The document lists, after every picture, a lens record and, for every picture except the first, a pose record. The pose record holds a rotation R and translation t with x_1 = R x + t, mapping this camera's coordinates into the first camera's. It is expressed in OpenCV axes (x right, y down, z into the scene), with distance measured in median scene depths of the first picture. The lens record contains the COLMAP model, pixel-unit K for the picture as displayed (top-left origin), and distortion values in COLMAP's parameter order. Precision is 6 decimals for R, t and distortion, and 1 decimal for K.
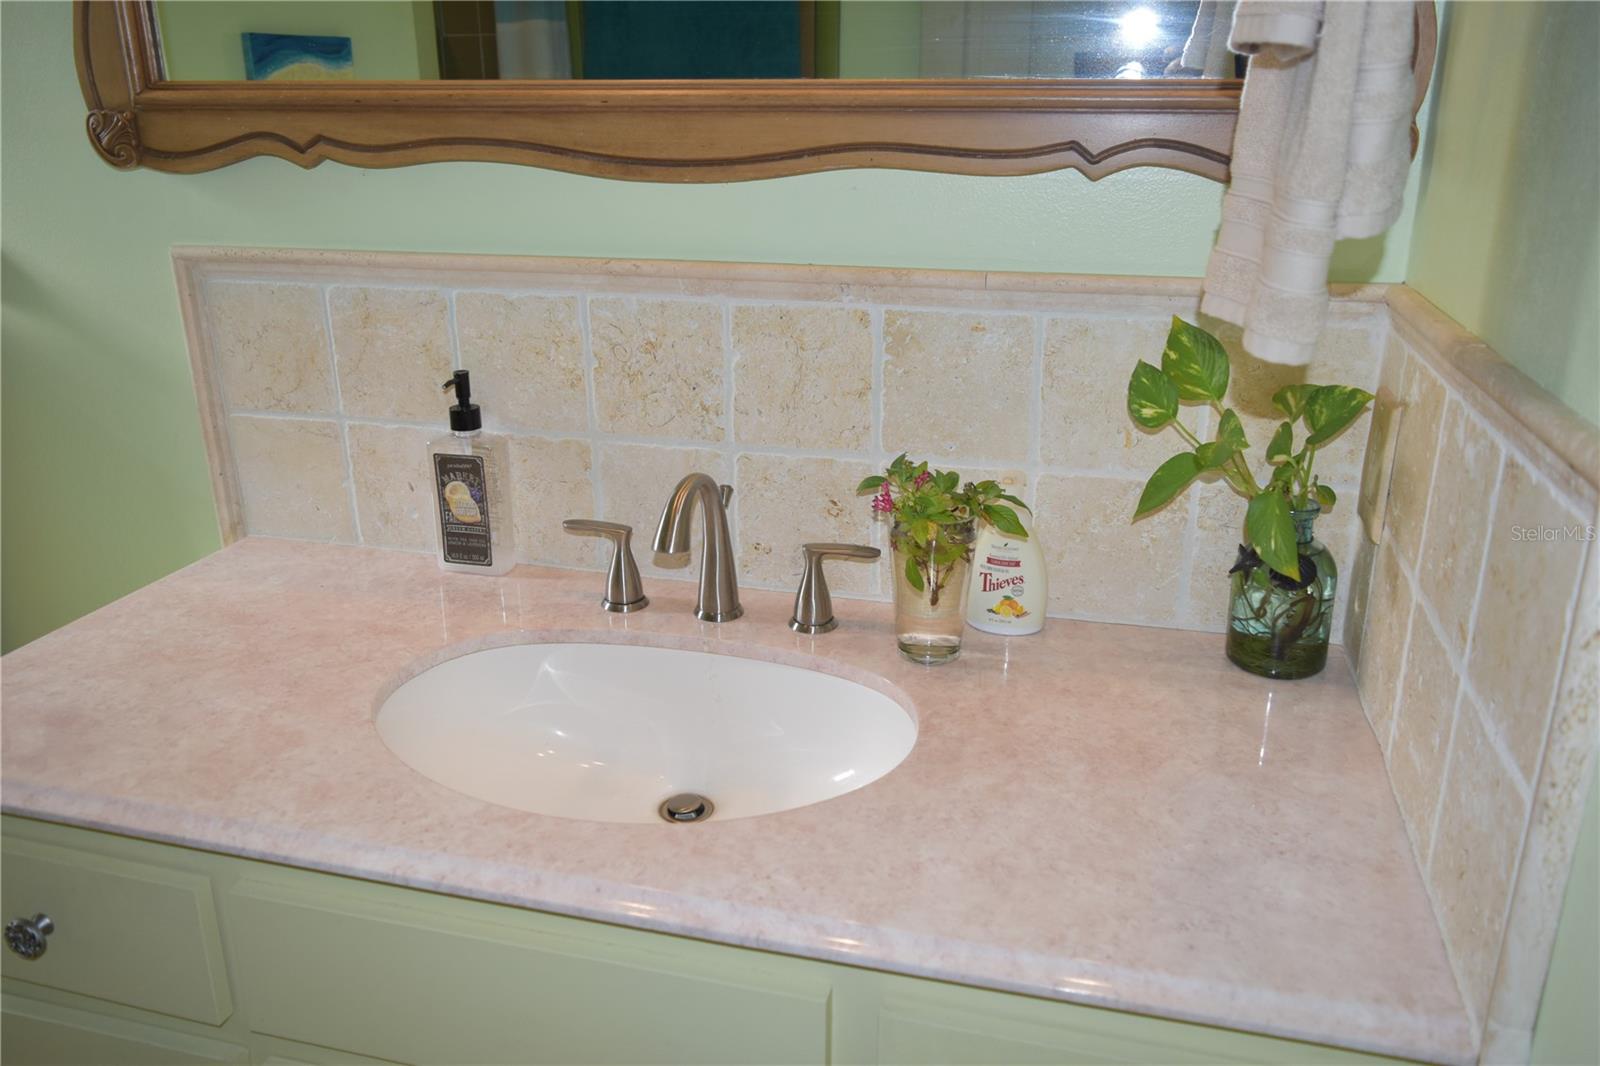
lens RADIAL K [[1243.6, 0, 798.7], [0, 1243.6, 530.0], [0, 0, 1]] dist [-0.021178, 0.012011]
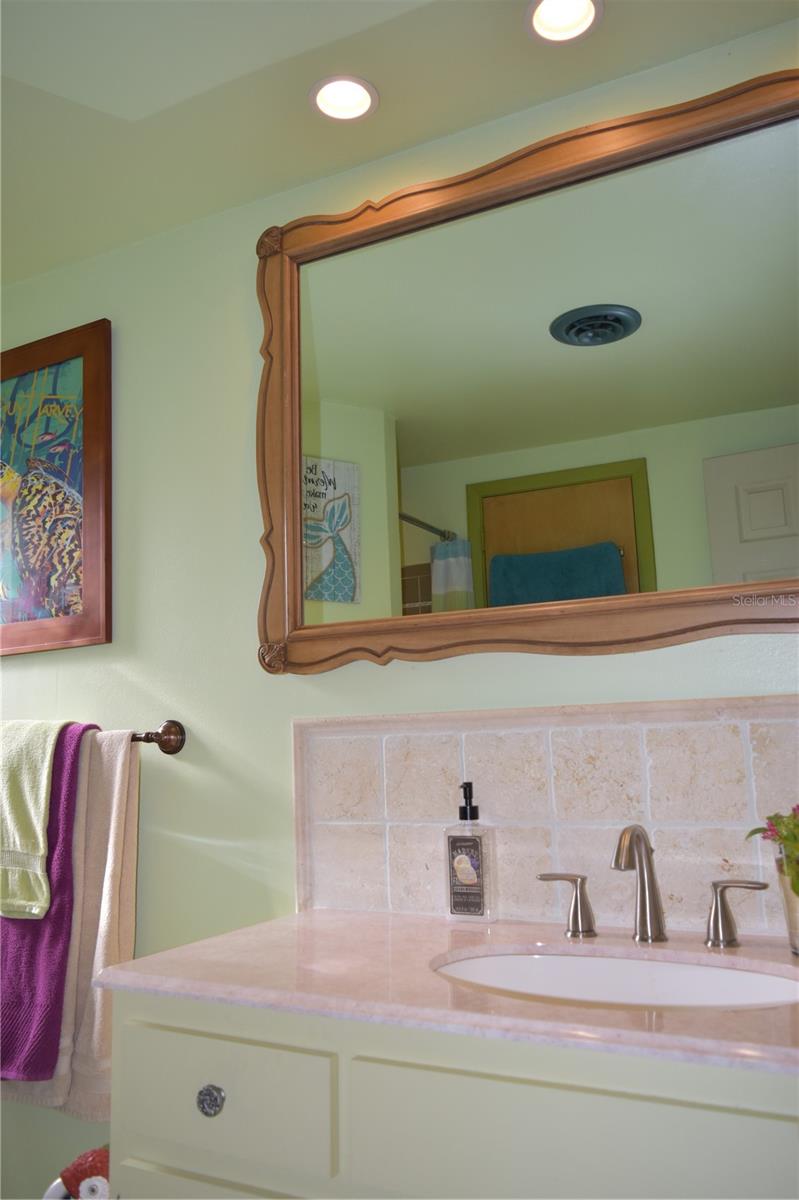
lens RADIAL K [[932.7, 0, 394.6], [0, 932.7, 598.5], [0, 0, 1]] dist [-0.021178, 0.012011]
pose [[0.975614, -0.060387, -0.211022, -0.099481], [-0.047248, 0.881092, -0.470579, 0.231972], [0.214346, 0.469073, 0.856753, -0.147603]]
